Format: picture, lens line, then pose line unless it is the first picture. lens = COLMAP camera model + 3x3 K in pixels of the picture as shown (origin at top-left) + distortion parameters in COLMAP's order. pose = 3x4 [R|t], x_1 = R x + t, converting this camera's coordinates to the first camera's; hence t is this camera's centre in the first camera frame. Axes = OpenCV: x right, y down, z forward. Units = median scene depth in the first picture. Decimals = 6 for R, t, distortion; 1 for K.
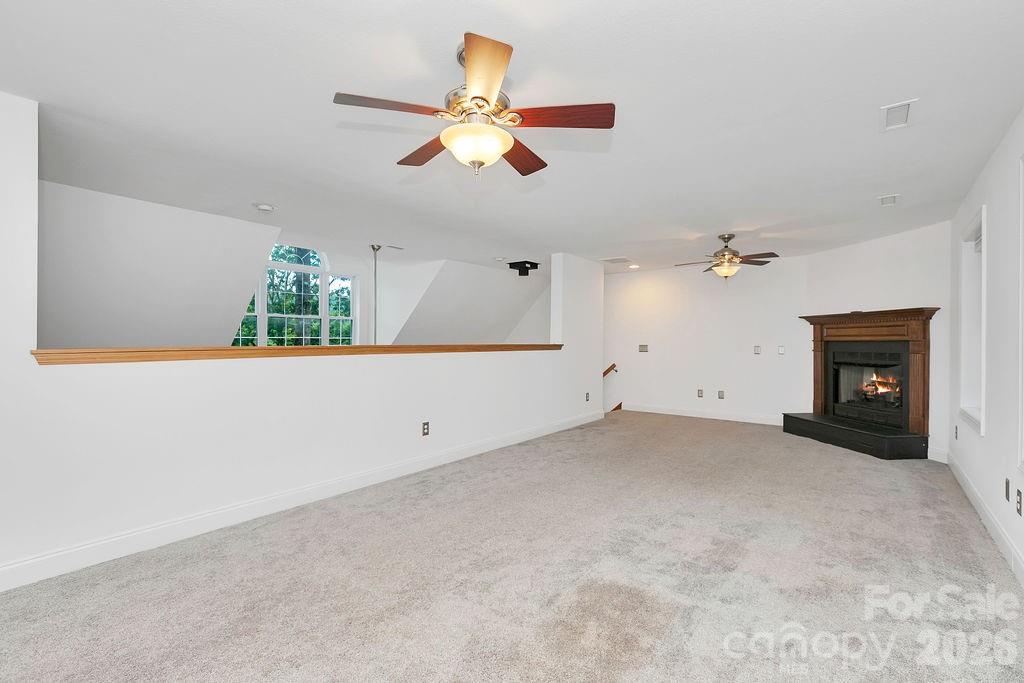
lens RADIAL K [[456.6, 0, 514.7], [0, 456.6, 339.8], [0, 0, 1]] dist [0.000262, 0.000145]
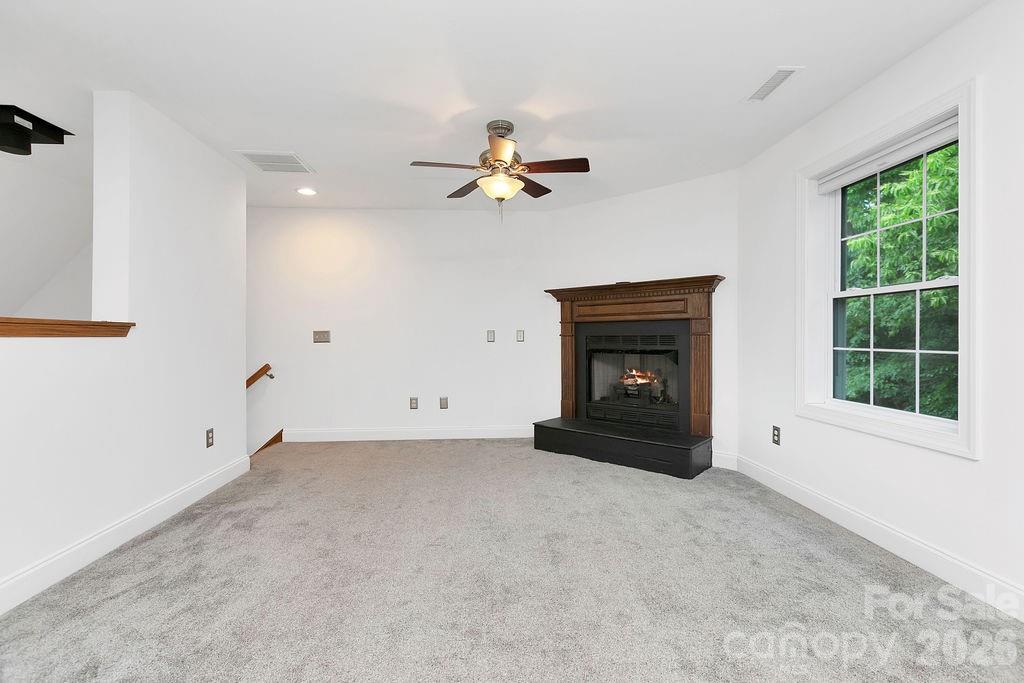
lens RADIAL K [[456.6, 0, 514.7], [0, 456.6, 339.8], [0, 0, 1]] dist [0.000262, 0.000145]
pose [[0.746098, -0.010870, 0.665747, 0.097436], [0.005361, 0.999932, 0.010318, 0.024618], [-0.665815, -0.004129, 0.746106, 0.524704]]
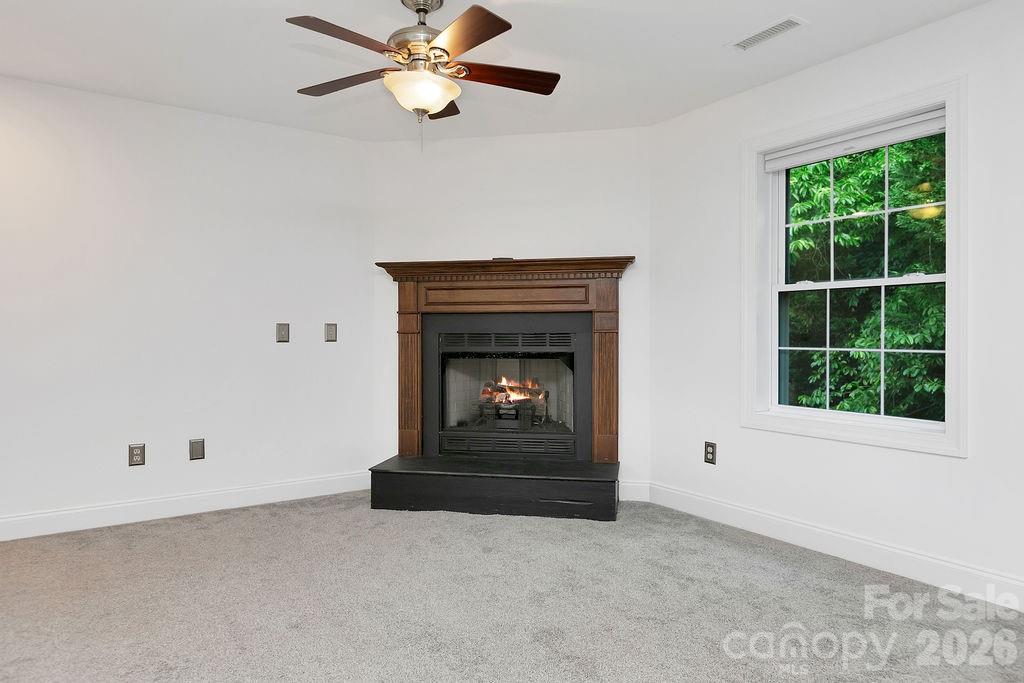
lens RADIAL K [[632.8, 0, 513.5], [0, 632.8, 332.8], [0, 0, 1]] dist [-0.001692, 0.000152]
pose [[0.307021, 0.000164, 0.951703, 0.028608], [-0.000896, 1.000000, 0.000117, 0.026123], [-0.951702, -0.000889, 0.307021, 0.720420]]
